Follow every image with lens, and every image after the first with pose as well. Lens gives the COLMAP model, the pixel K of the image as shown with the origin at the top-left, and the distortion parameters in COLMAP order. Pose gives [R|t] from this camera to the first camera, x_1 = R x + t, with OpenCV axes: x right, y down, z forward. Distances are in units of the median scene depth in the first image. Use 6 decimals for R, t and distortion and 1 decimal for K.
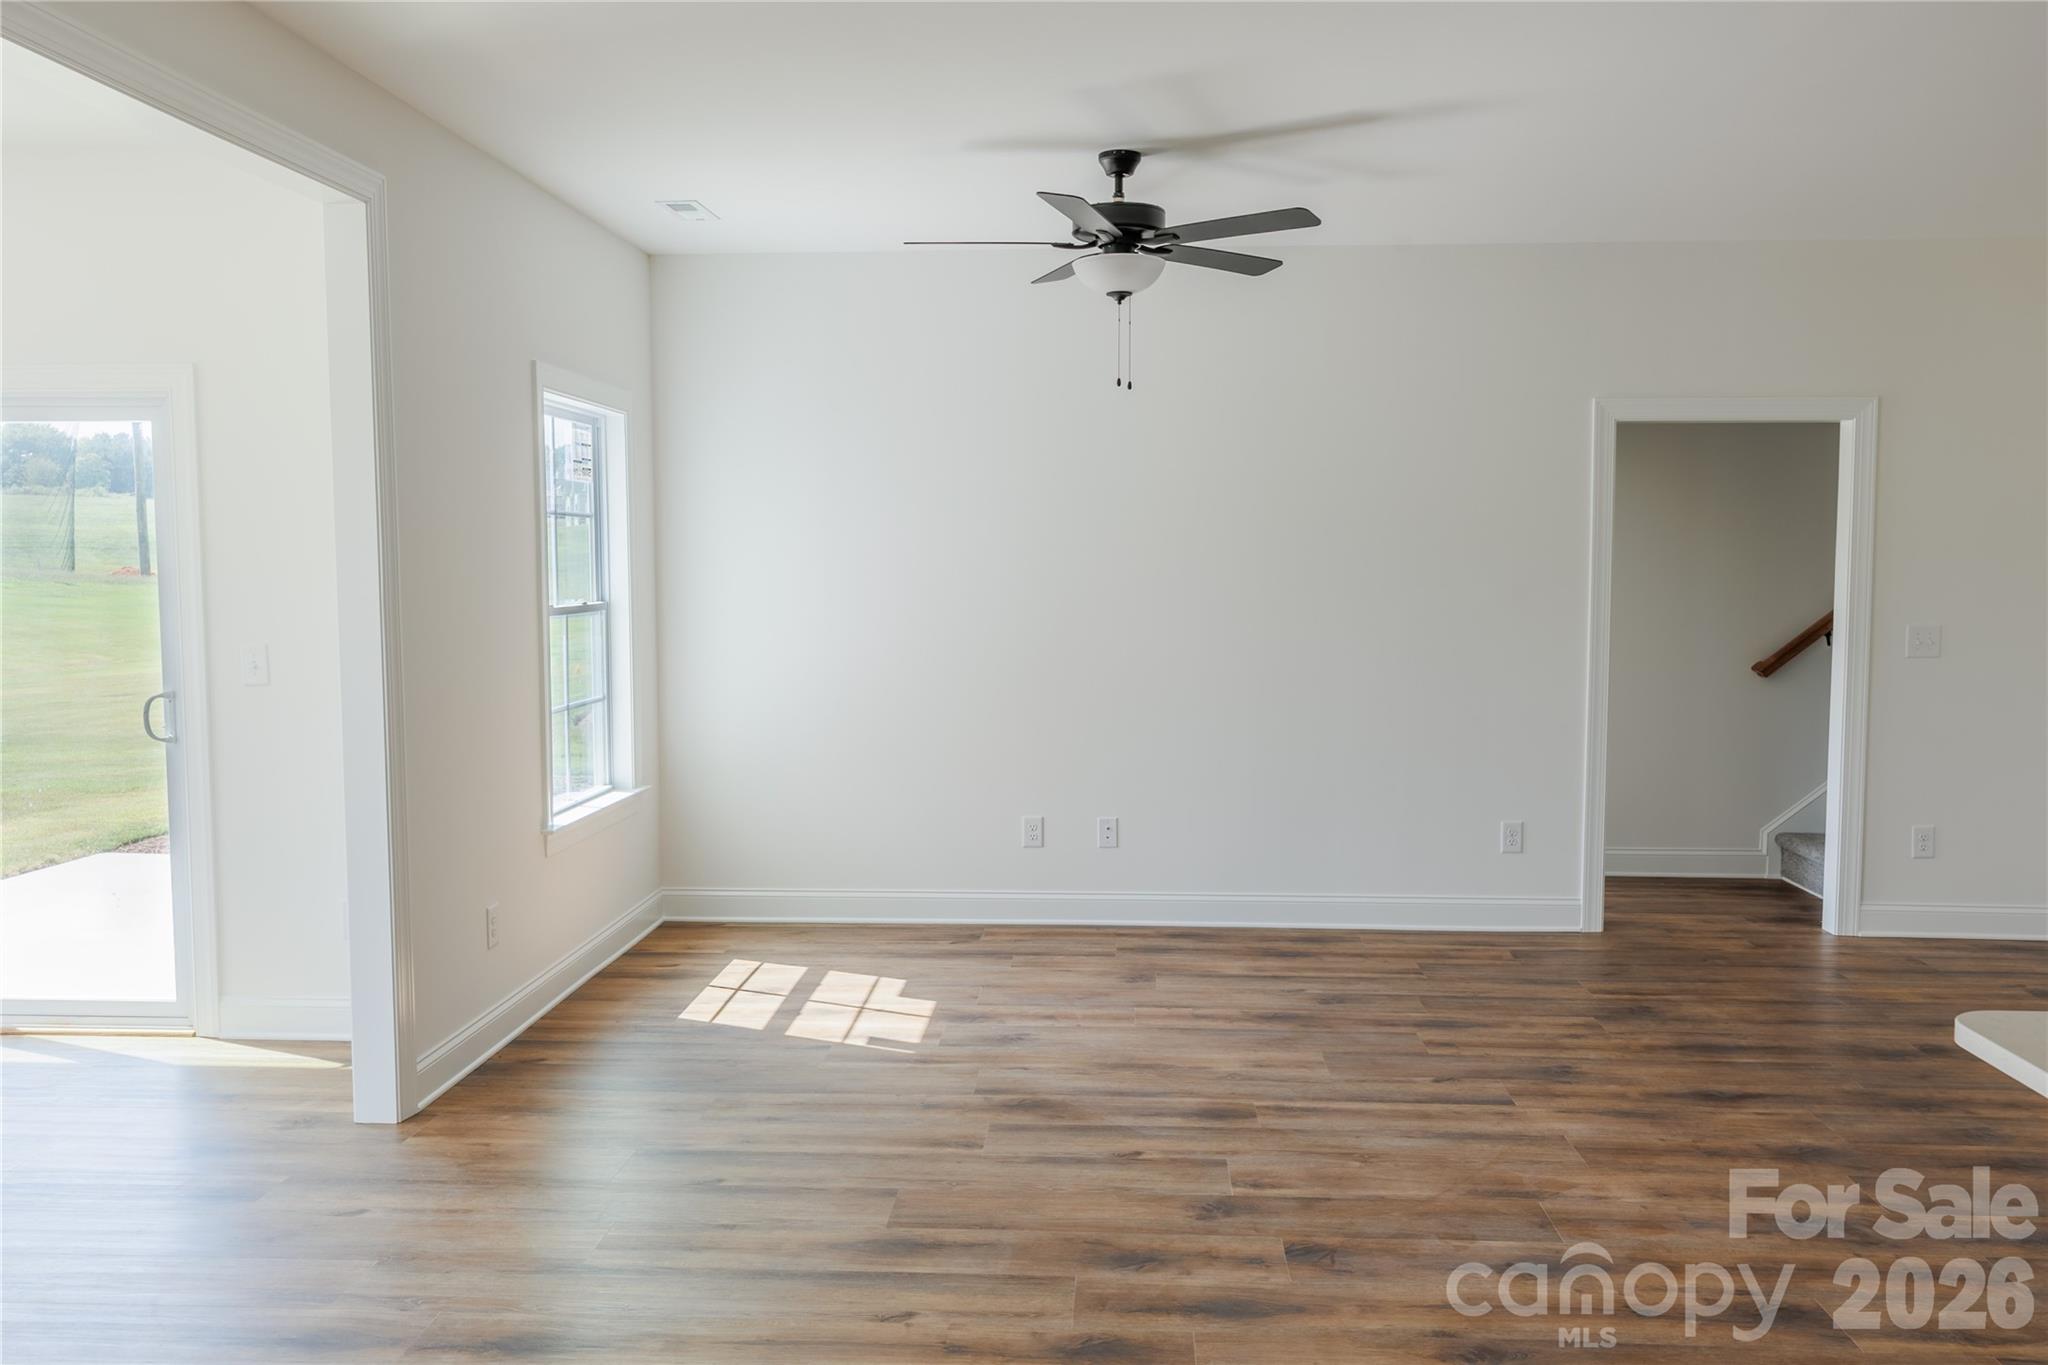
lens RADIAL K [[1634.8, 0, 1046.9], [0, 1634.8, 681.5], [0, 0, 1]] dist [0.011447, 0.000846]
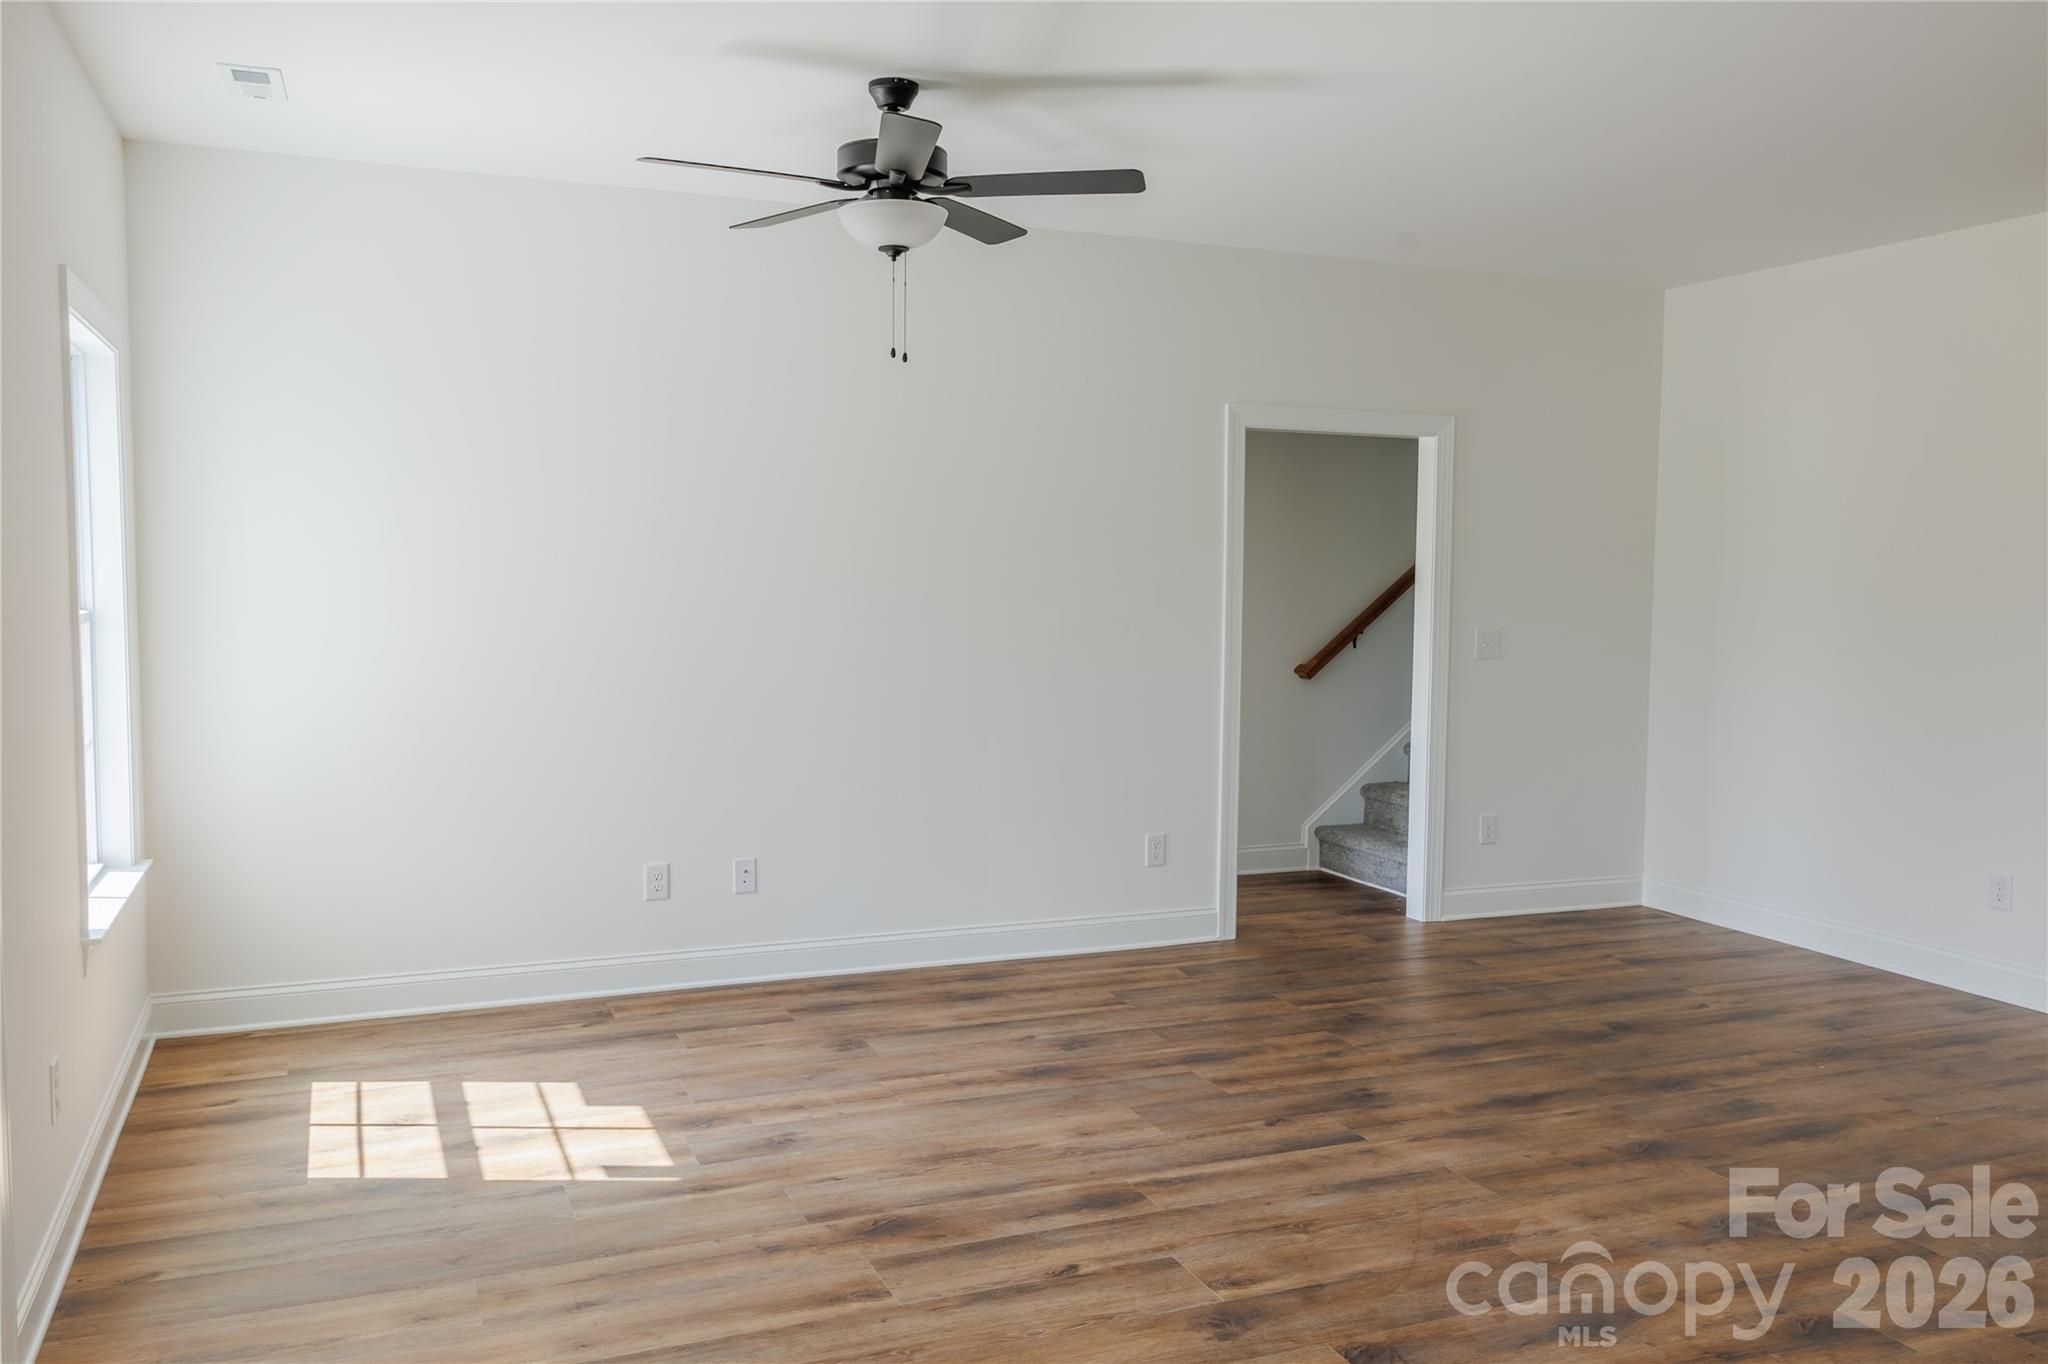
lens RADIAL K [[1634.8, 0, 1046.9], [0, 1634.8, 681.0], [0, 0, 1]] dist [0.011447, 0.000846]
pose [[0.897109, -0.021439, 0.441288, -0.252973], [0.022030, 0.999750, 0.003786, -0.013312], [-0.441259, 0.006325, 0.897357, 0.194995]]
